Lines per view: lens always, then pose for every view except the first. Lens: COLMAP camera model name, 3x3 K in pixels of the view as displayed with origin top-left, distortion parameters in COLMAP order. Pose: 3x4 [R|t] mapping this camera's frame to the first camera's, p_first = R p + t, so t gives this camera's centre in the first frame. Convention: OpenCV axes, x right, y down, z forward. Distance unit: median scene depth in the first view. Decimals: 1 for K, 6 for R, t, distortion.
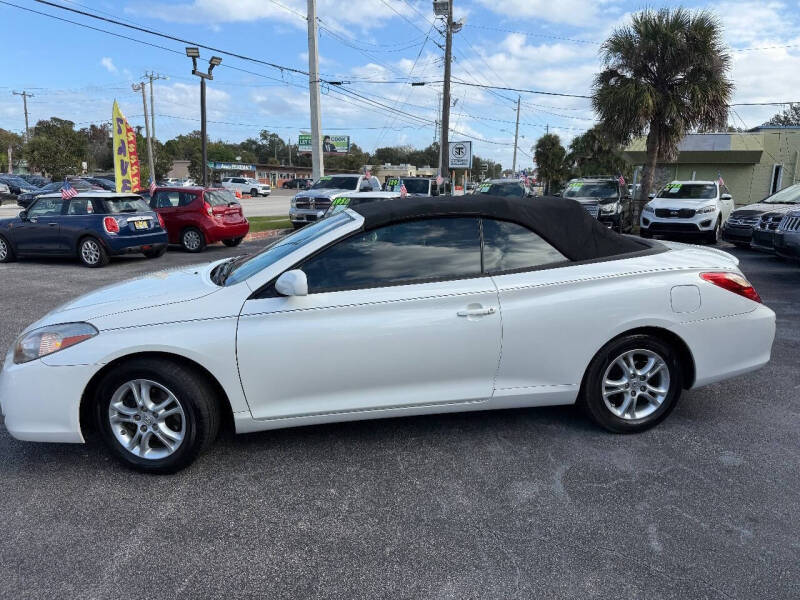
lens RADIAL K [[557.4, 0, 407.5], [0, 557.4, 297.8], [0, 0, 1]] dist [0.075912, -0.118119]
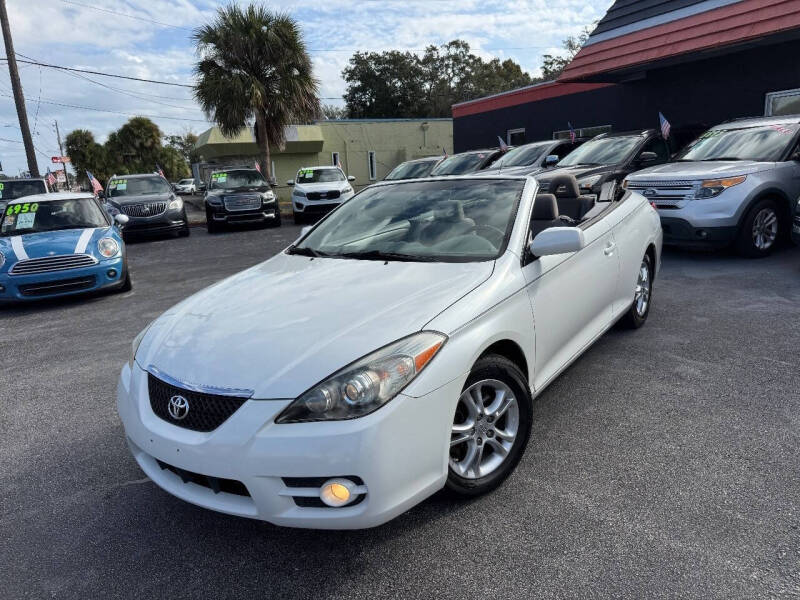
lens RADIAL K [[560.1, 0, 405.4], [0, 560.1, 306.9], [0, 0, 1]] dist [0.047307, -0.073138]
pose [[0.707963, -0.219046, 0.671422, -0.265301], [0.205732, 0.973420, 0.100642, -0.016798], [-0.675620, 0.066882, 0.734210, 0.113031]]
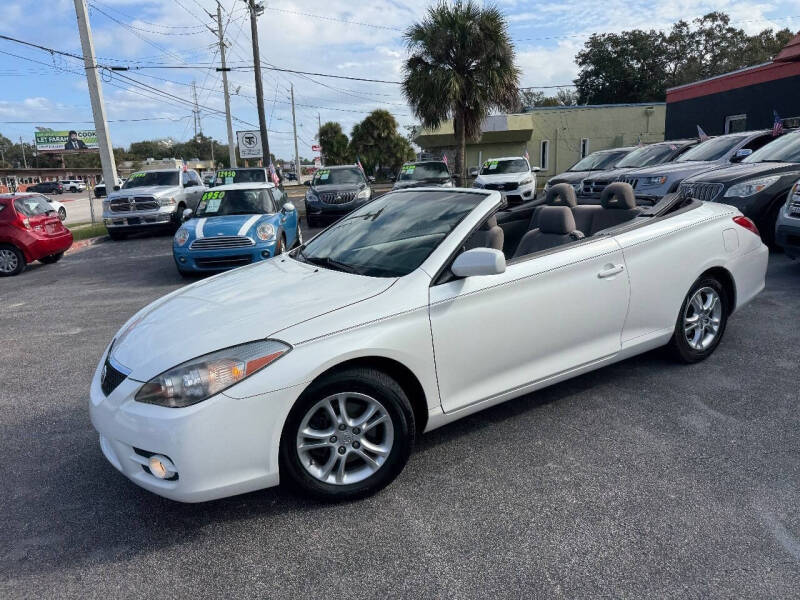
lens RADIAL K [[557.4, 0, 407.5], [0, 557.4, 297.8], [0, 0, 1]] dist [0.075912, -0.118119]
pose [[0.923460, -0.141163, 0.356785, -0.162677], [0.134922, 0.989946, 0.042458, -0.005763], [-0.359191, 0.008930, 0.933221, 0.038982]]
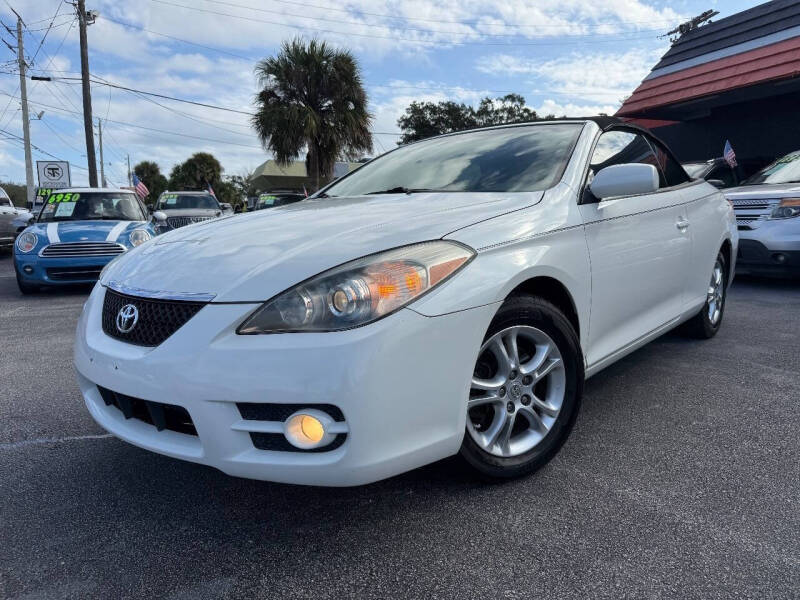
lens RADIAL K [[564.8, 0, 399.0], [0, 564.8, 304.0], [0, 0, 1]] dist [0.002901, -0.002971]
pose [[0.773674, -0.108281, 0.624262, -0.237239], [0.139067, 0.990283, -0.000583, 0.025201], [-0.618133, 0.087266, 0.781215, 0.143583]]
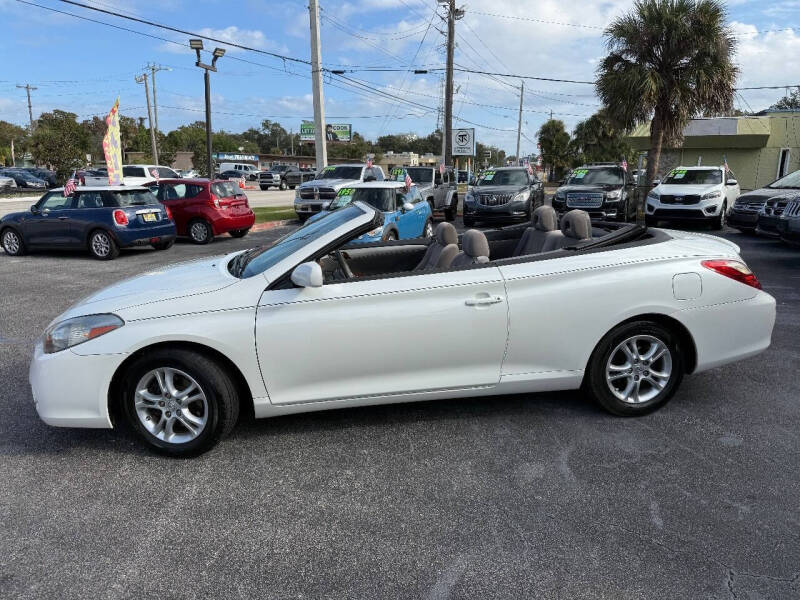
lens RADIAL K [[557.6, 0, 403.7], [0, 557.6, 297.2], [0, 0, 1]] dist [0.081406, -0.130758]
pose [[0.999864, -0.009251, -0.013678, -0.002994], [0.009509, 0.999777, 0.018873, -0.000521], [0.013500, -0.019000, 0.999728, -0.010402]]
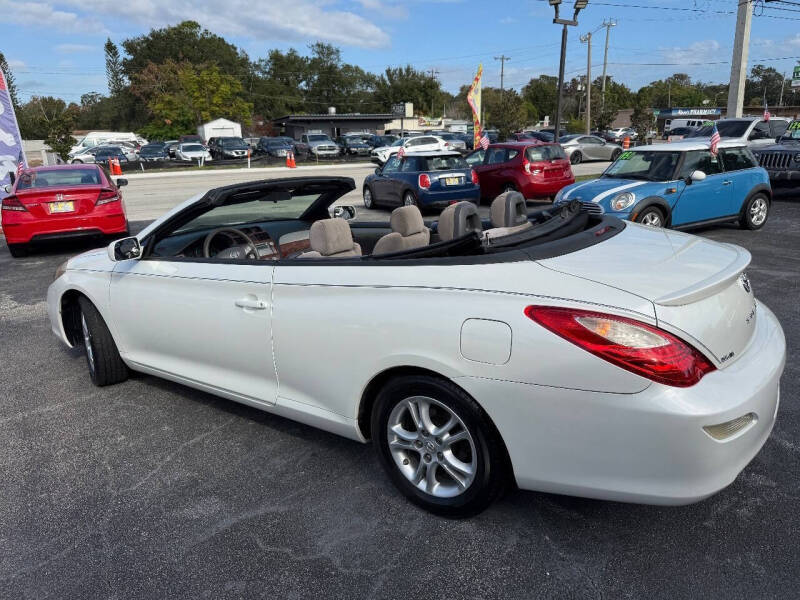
lens RADIAL K [[563.8, 0, 403.4], [0, 563.8, 298.5], [0, 0, 1]] dist [0.064595, -0.093883]
pose [[0.714124, 0.159594, -0.681584, 0.237824], [-0.102321, 0.987005, 0.123902, -0.031124], [0.692500, -0.018741, 0.721174, 0.137883]]
